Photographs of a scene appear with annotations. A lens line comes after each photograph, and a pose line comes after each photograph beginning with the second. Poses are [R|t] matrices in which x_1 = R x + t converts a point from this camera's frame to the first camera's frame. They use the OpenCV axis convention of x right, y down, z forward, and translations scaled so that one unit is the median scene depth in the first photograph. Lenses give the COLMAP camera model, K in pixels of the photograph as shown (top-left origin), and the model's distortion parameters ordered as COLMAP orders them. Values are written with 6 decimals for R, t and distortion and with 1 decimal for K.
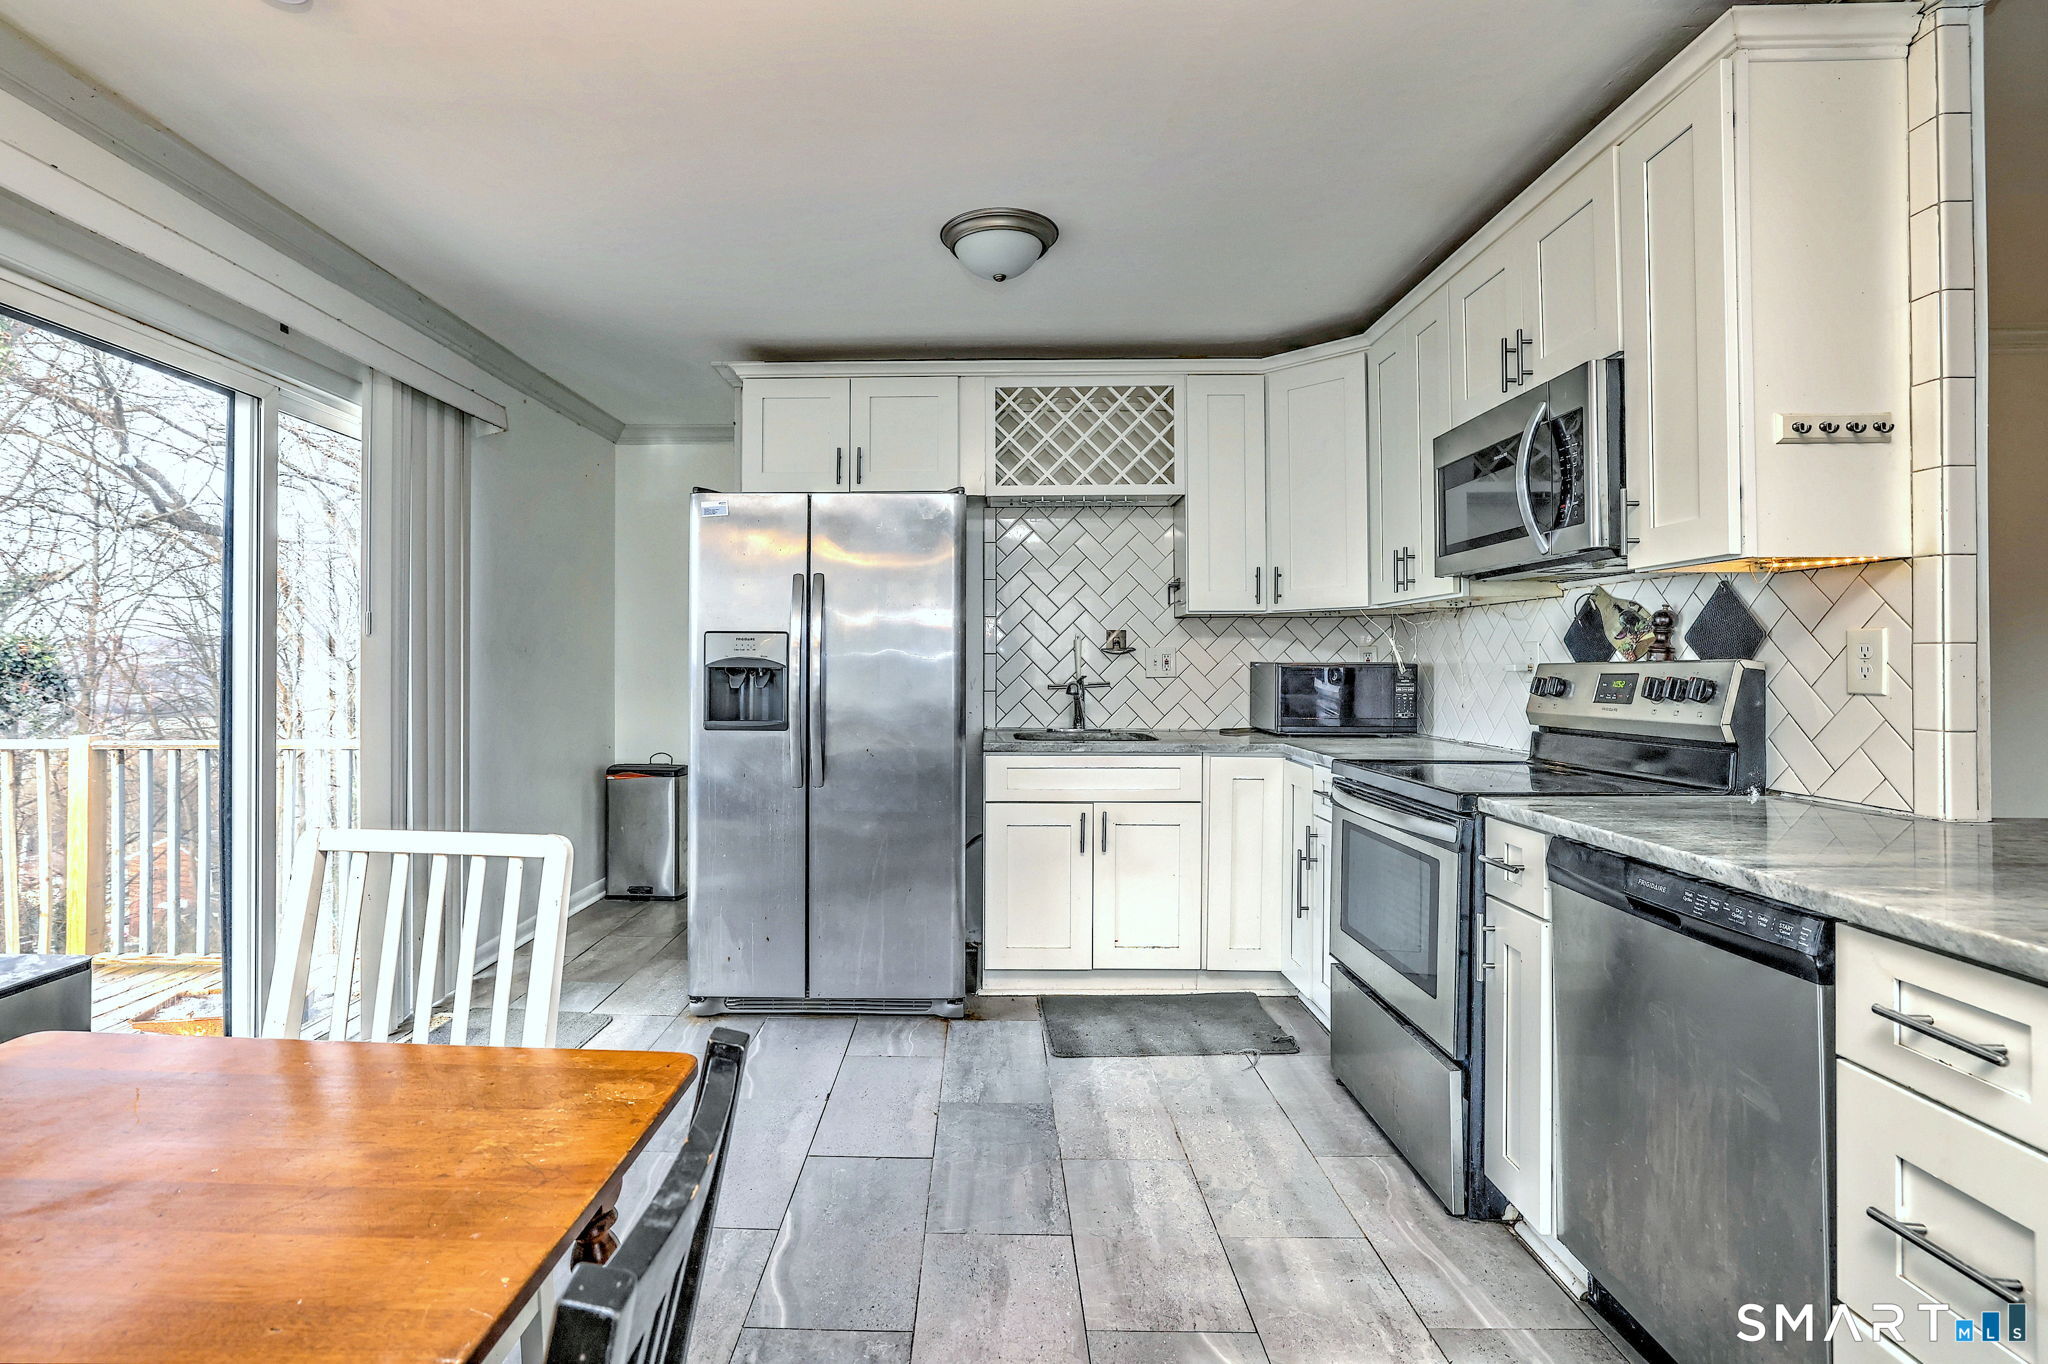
lens RADIAL K [[975.4, 0, 971.1], [0, 975.4, 664.6], [0, 0, 1]] dist [-0.036708, 0.016422]
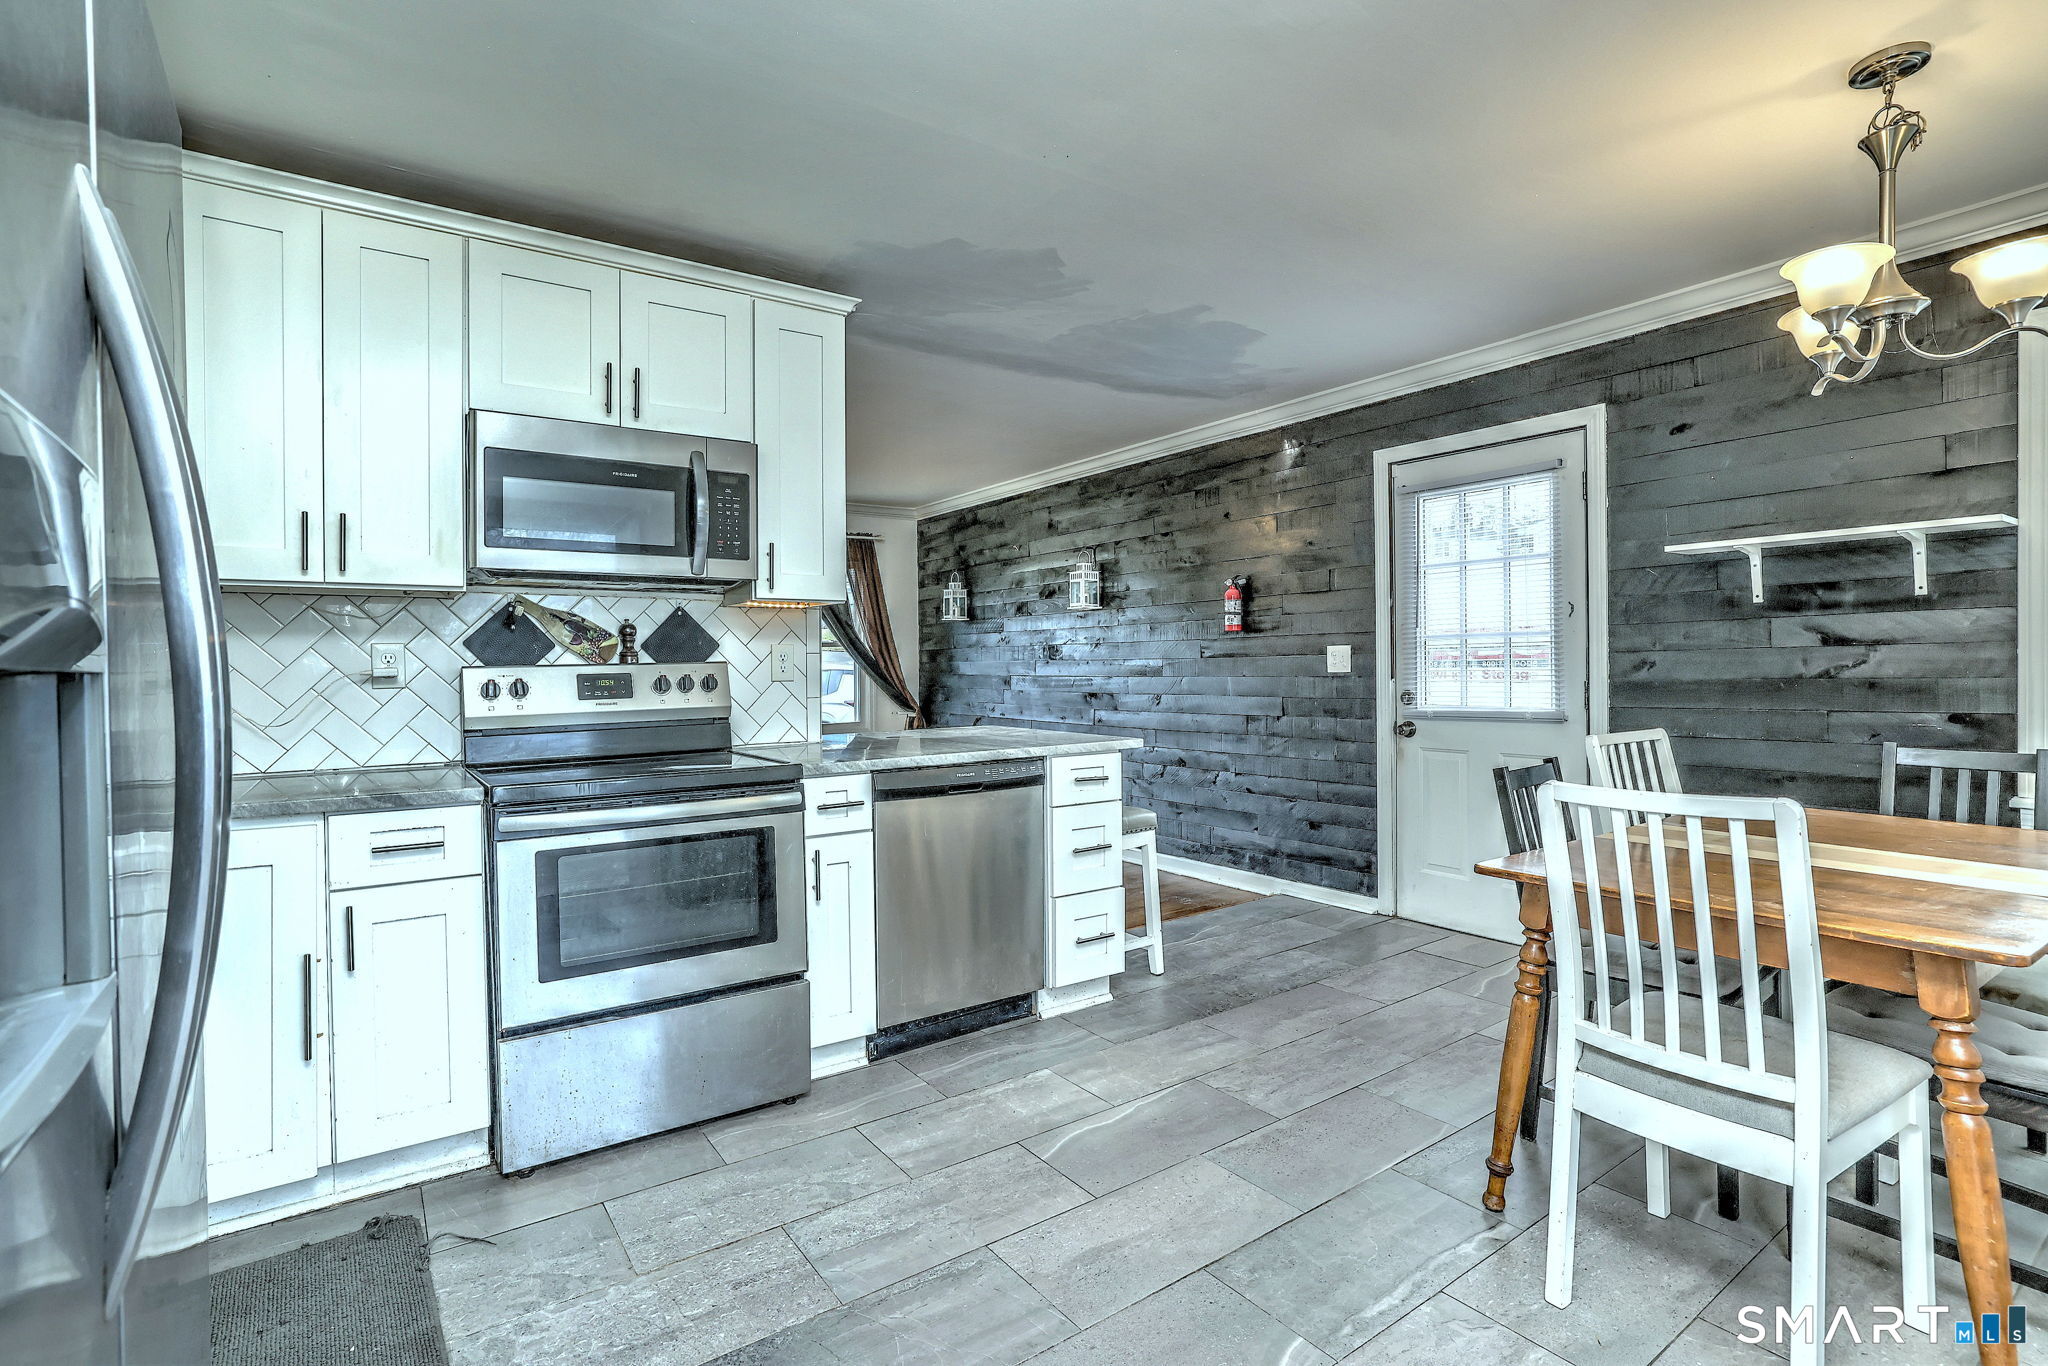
lens RADIAL K [[945.9, 0, 999.9], [0, 945.9, 673.8], [0, 0, 1]] dist [-0.053334, 0.024377]
pose [[-0.574054, 0.004231, 0.818807, -0.522187], [0.015061, 0.999872, 0.005393, 0.009522], [-0.818679, 0.015428, -0.574044, 1.178813]]
